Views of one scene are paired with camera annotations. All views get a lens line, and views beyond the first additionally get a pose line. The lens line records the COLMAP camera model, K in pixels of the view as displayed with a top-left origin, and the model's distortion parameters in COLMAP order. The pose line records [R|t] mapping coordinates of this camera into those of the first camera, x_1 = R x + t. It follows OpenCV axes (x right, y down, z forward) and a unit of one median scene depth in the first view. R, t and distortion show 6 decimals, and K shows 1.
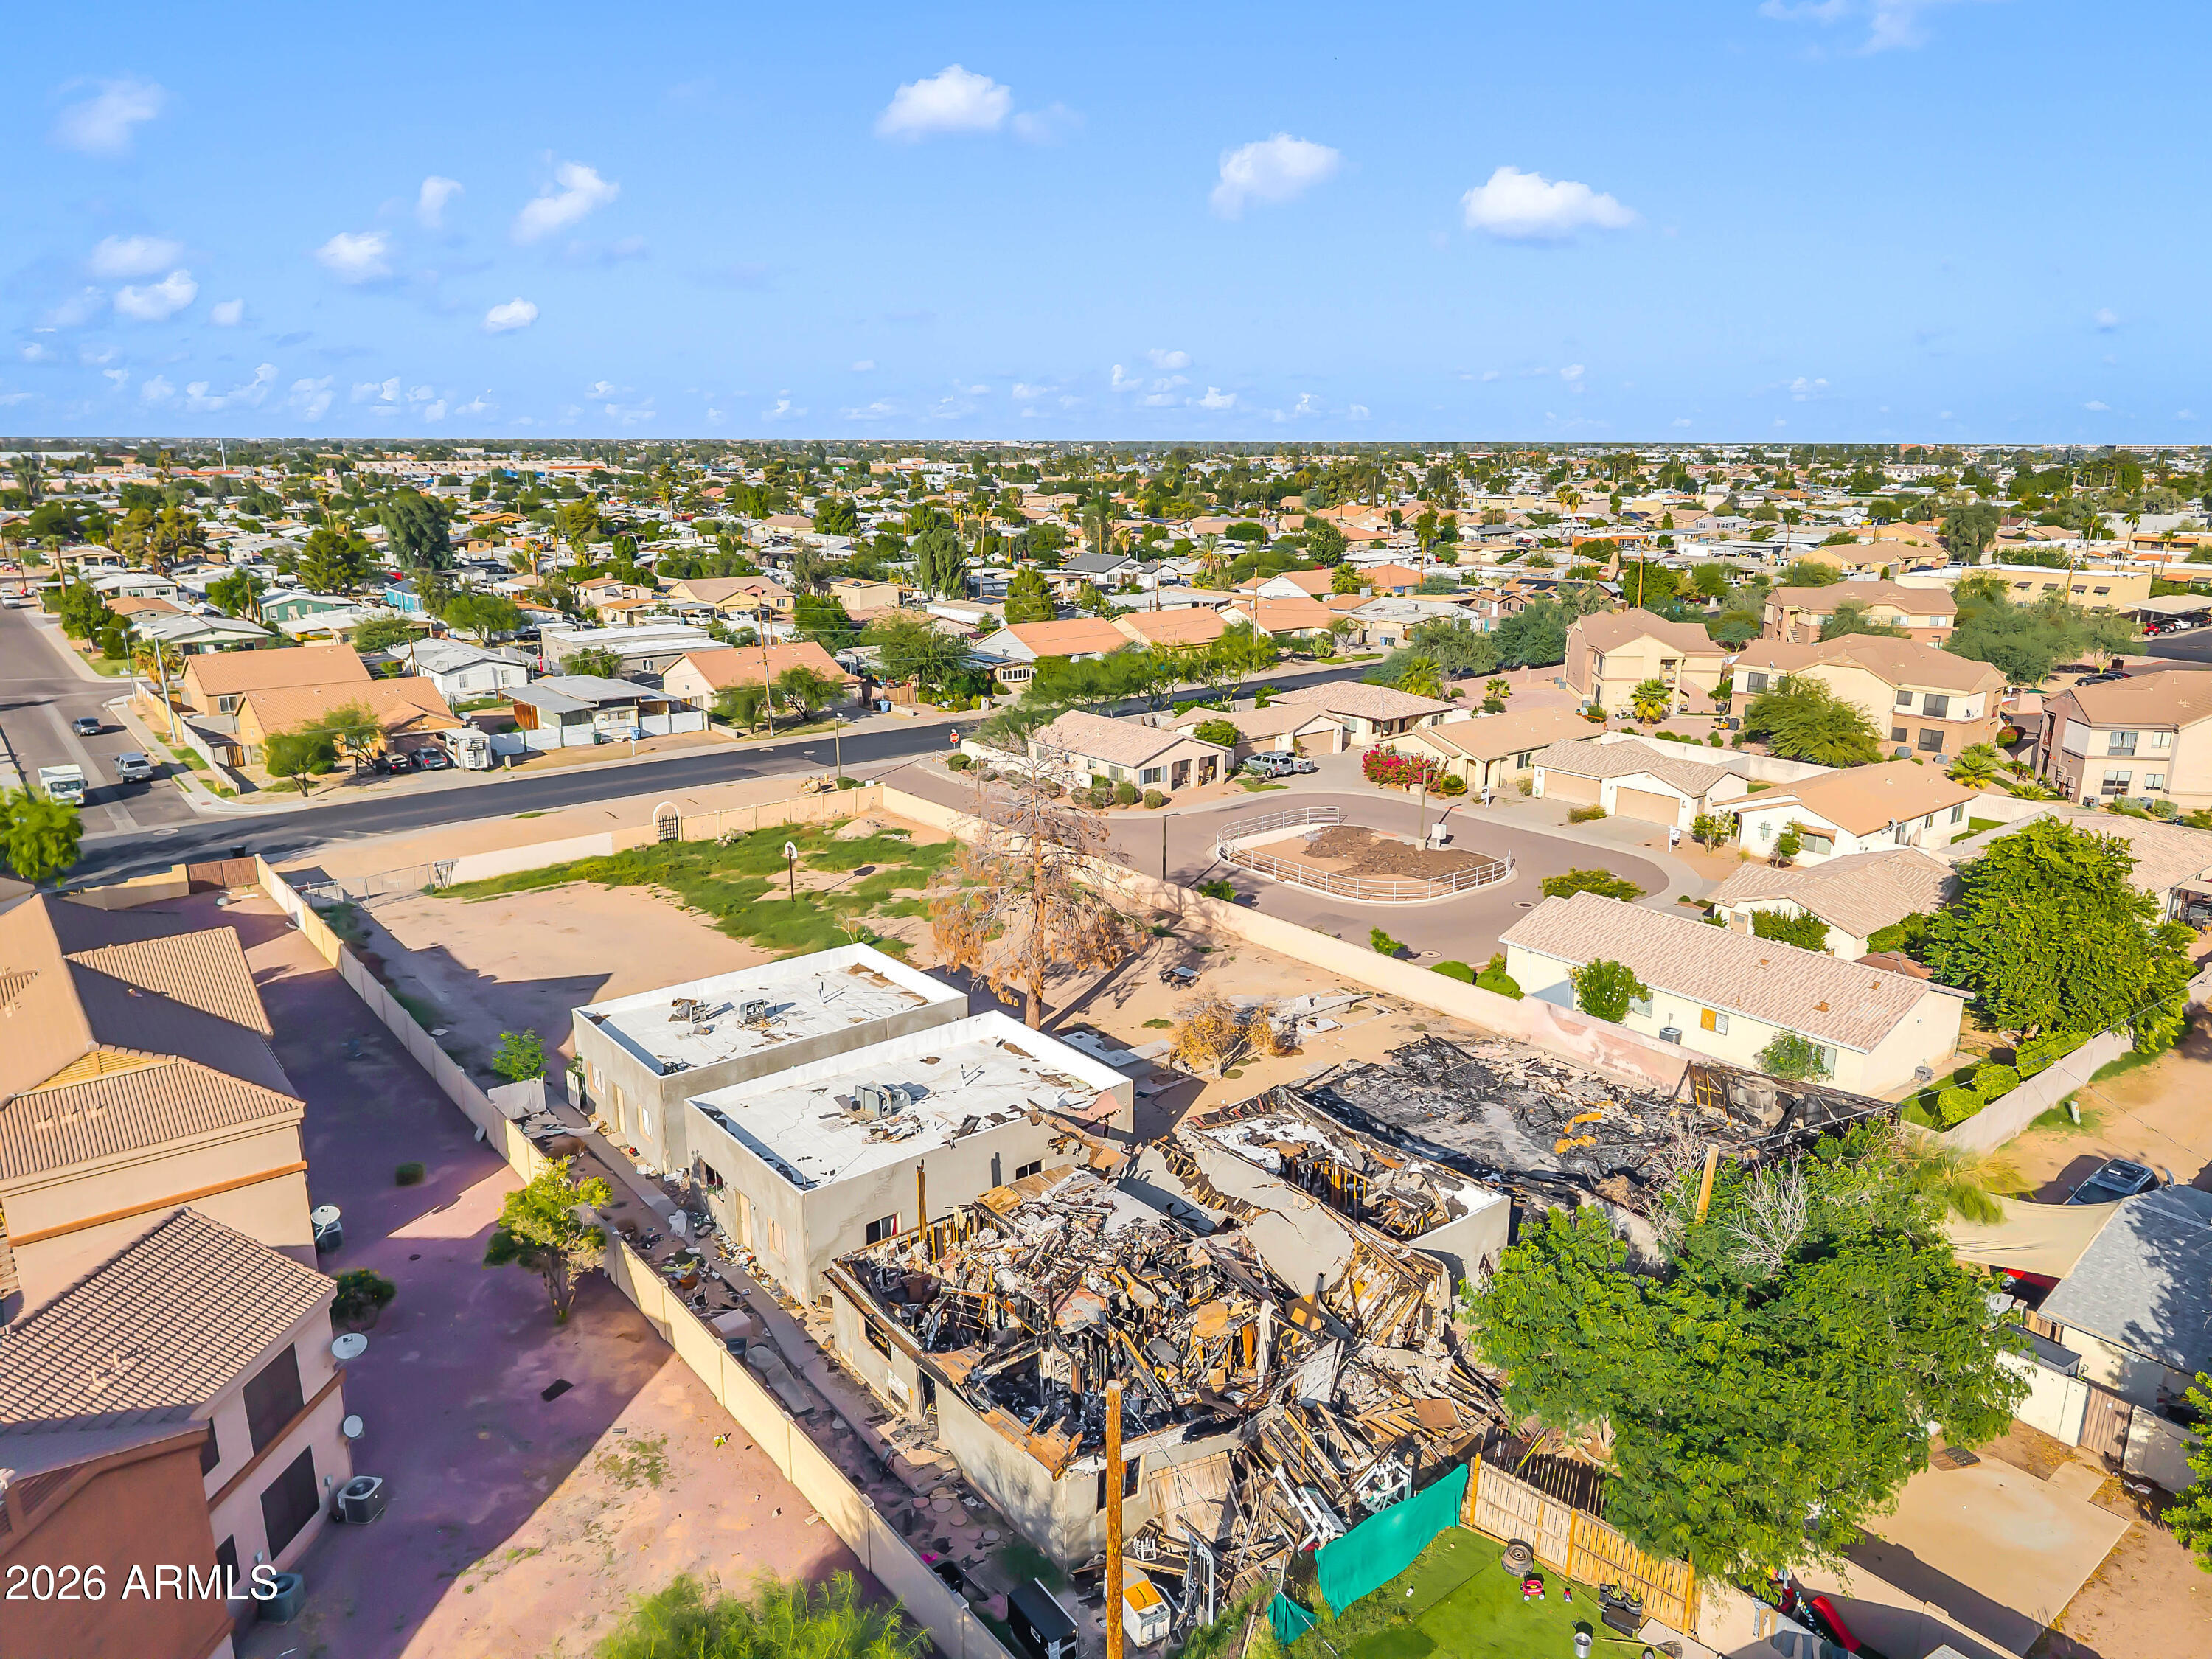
lens RADIAL K [[1472.1, 0, 1106.0], [0, 1472.1, 829.5], [0, 0, 1]] dist [0.068844, -0.082891]
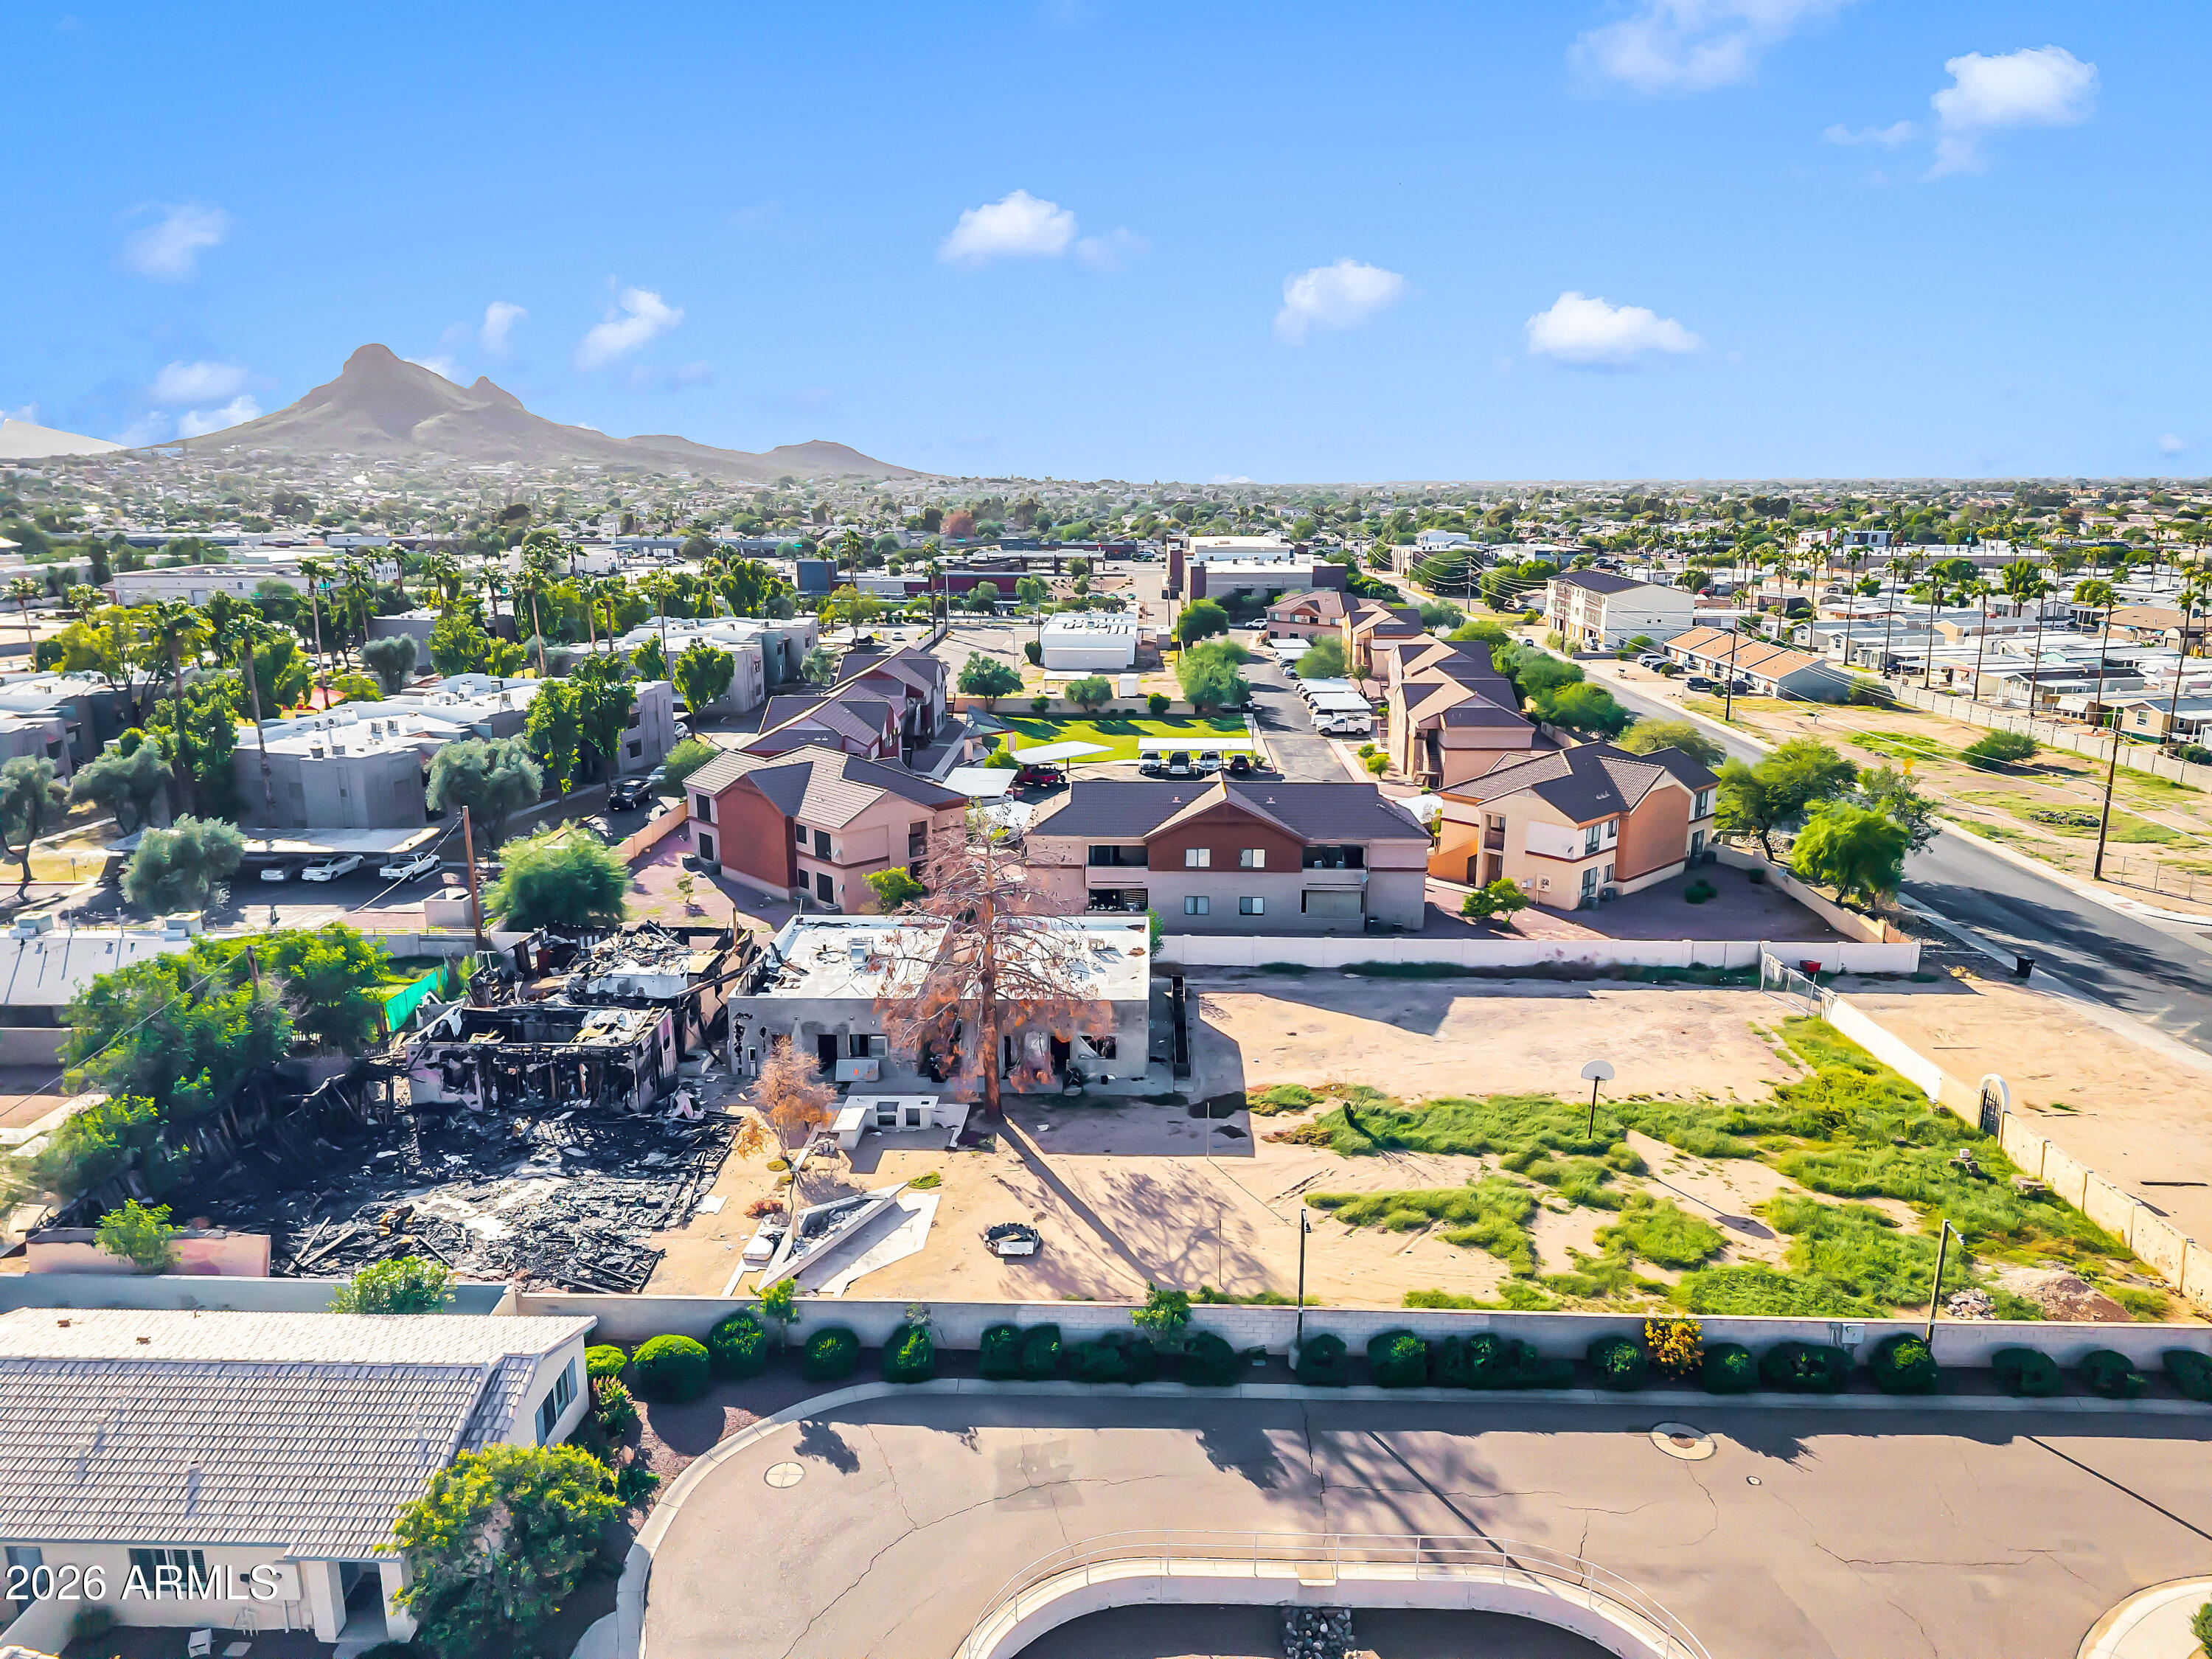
lens RADIAL K [[1472.1, 0, 1106.0], [0, 1472.1, 829.5], [0, 0, 1]] dist [0.068844, -0.082891]
pose [[-0.645492, 0.181549, -0.741876, 0.526259], [-0.191825, 0.901667, 0.387556, -0.375488], [0.739286, 0.392475, -0.547193, 1.348306]]
